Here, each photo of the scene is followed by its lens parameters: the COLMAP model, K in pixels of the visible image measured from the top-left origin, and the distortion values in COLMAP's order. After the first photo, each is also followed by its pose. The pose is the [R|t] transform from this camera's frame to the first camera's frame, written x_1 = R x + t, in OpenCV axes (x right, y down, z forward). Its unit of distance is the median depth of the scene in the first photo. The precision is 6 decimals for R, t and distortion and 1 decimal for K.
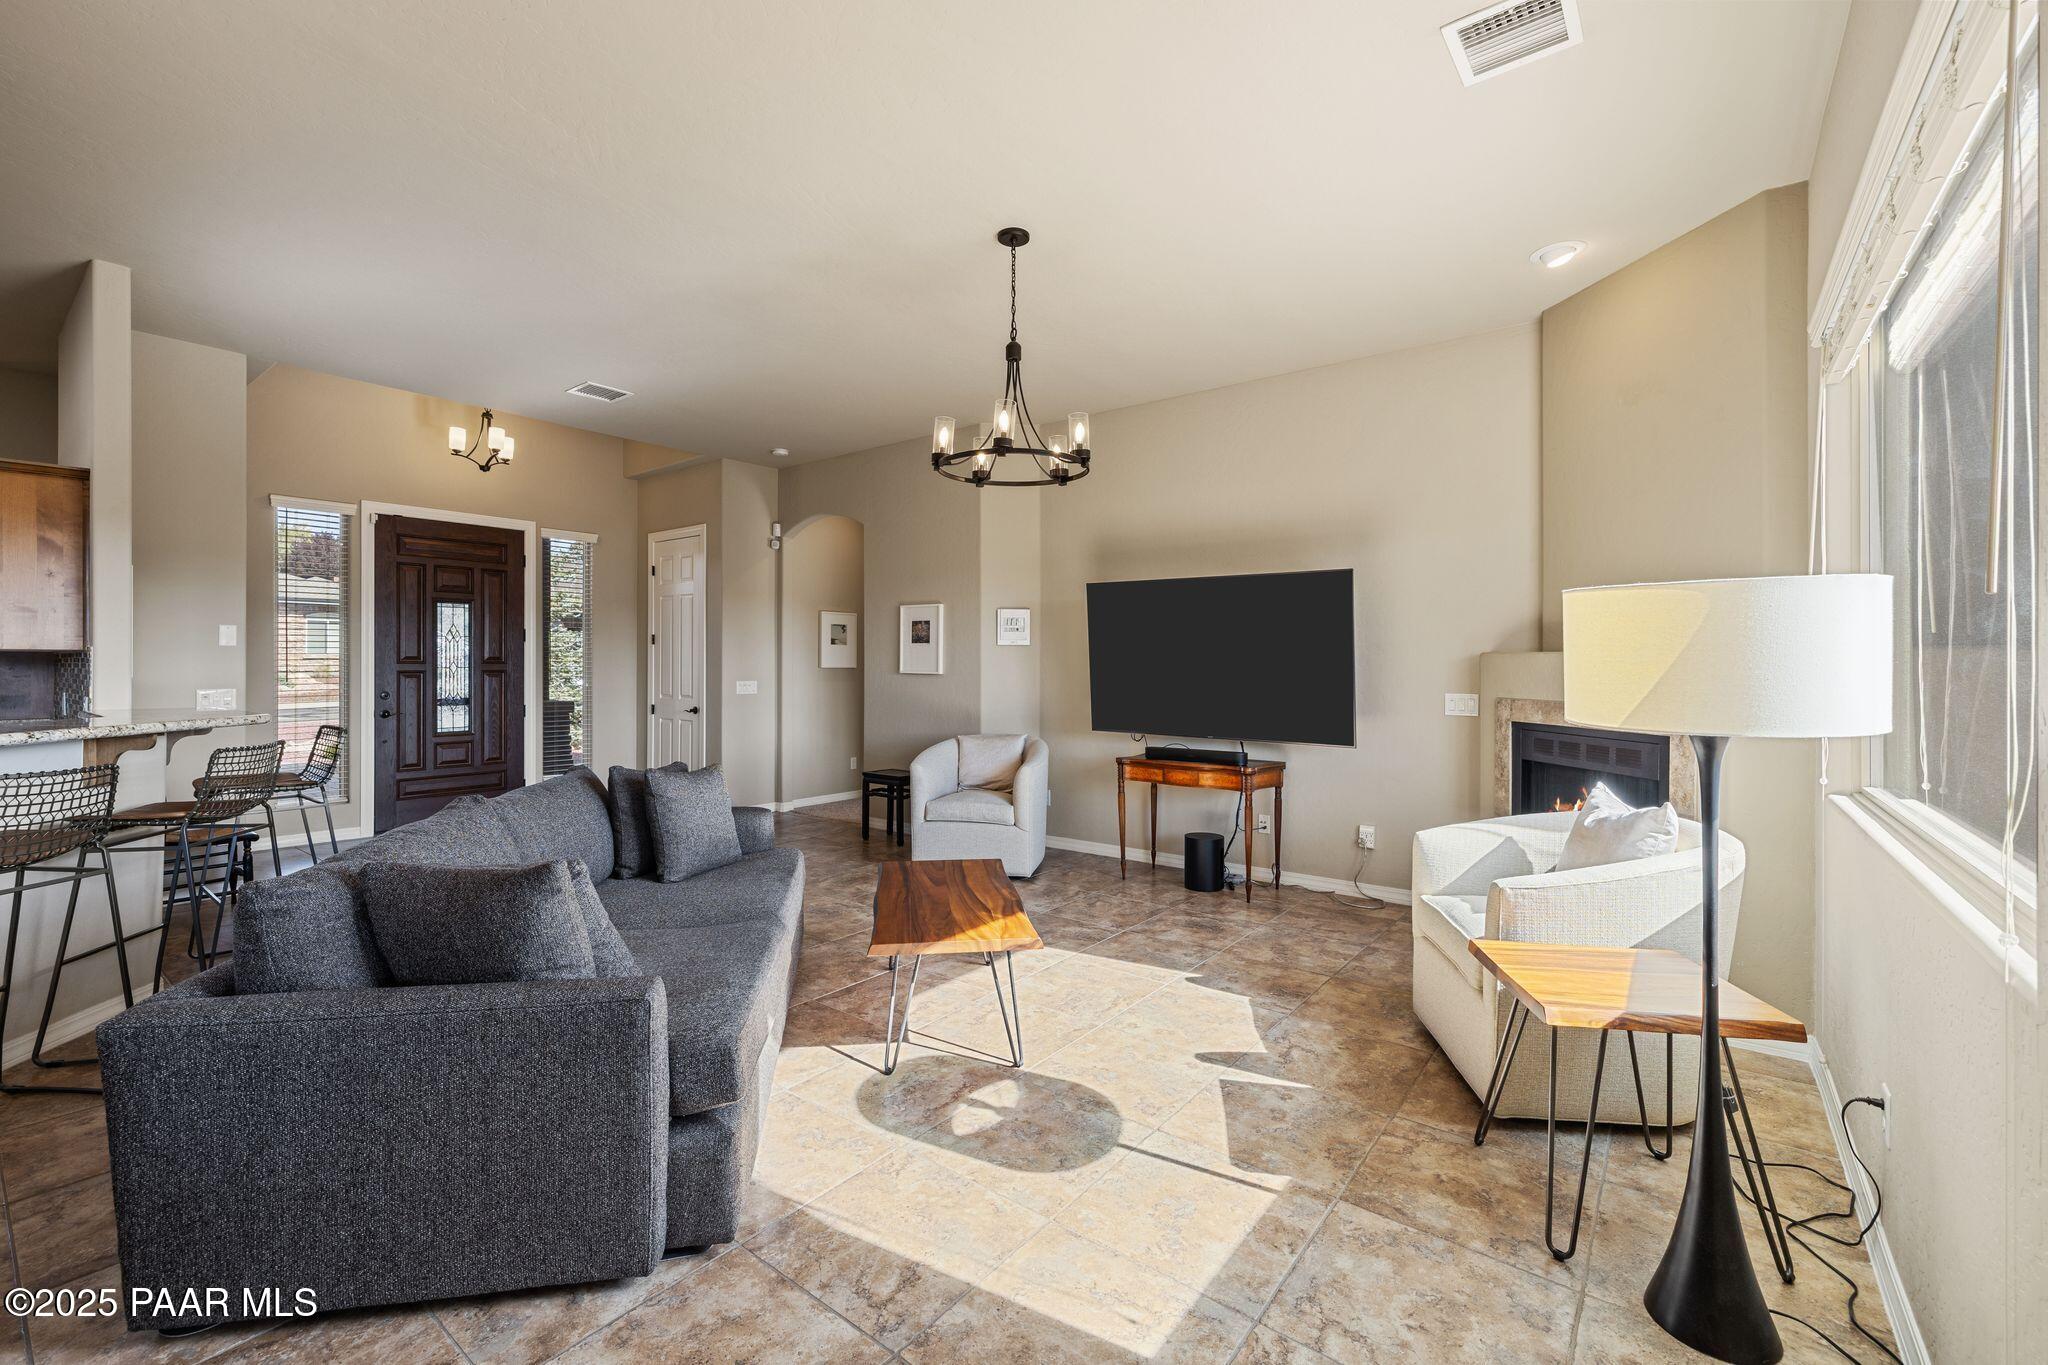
lens RADIAL K [[886.3, 0, 1000.4], [0, 886.3, 670.8], [0, 0, 1]] dist [0.009992, -0.000754]
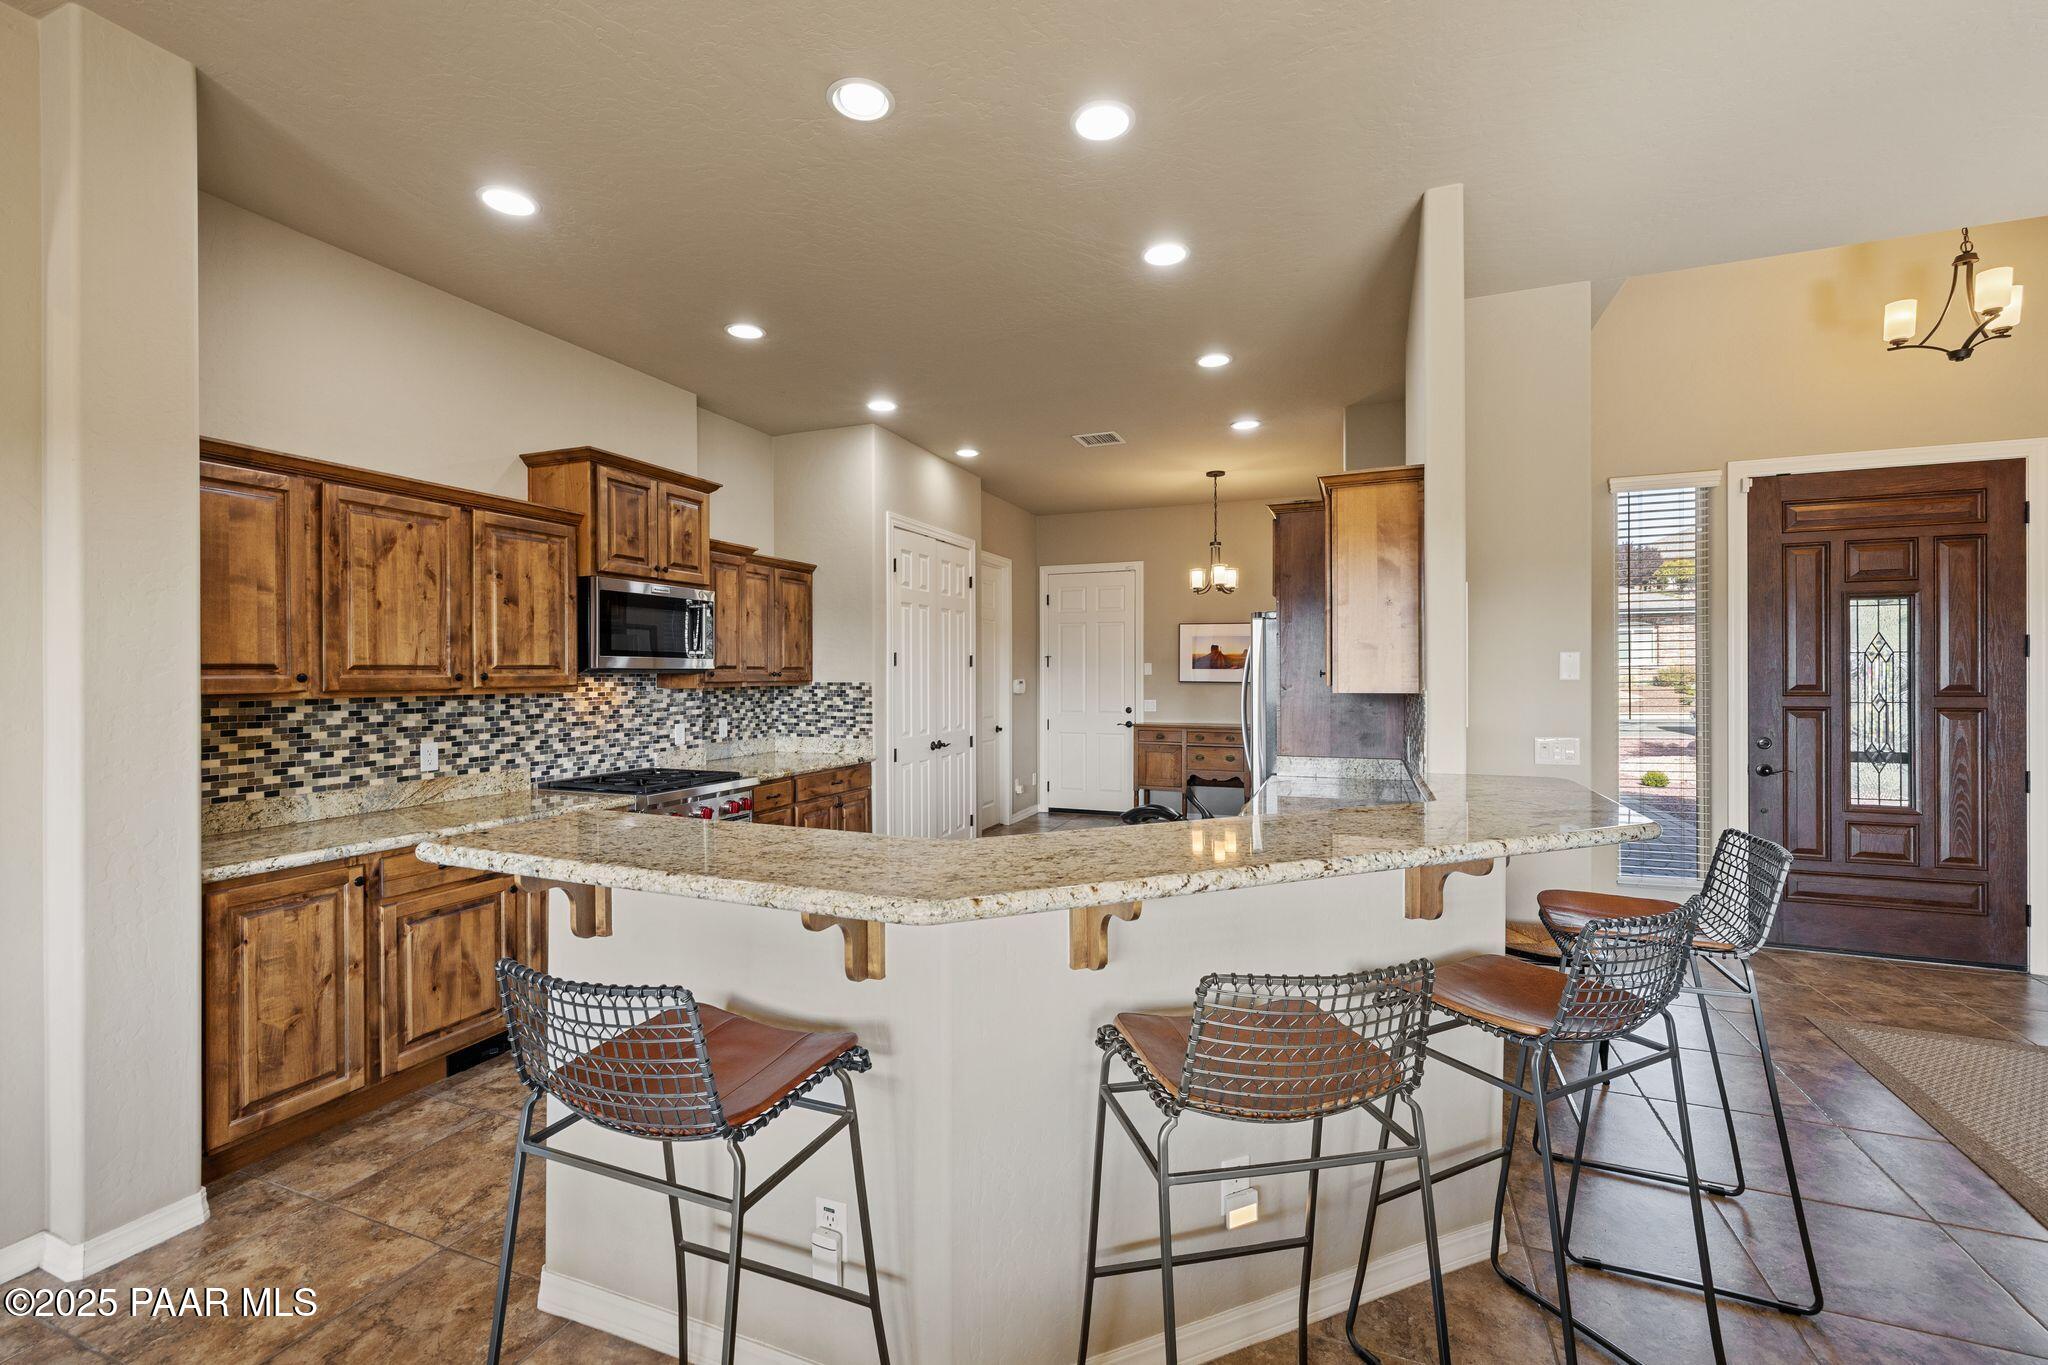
lens RADIAL K [[913.8, 0, 1015.0], [0, 913.8, 675.3], [0, 0, 1]] dist [-0.004219, -0.000419]
pose [[0.326531, -0.005140, -0.945173, -0.220664], [0.001805, 0.999987, -0.004815, -0.021297], [0.945185, -0.000133, 0.326536, 0.233209]]
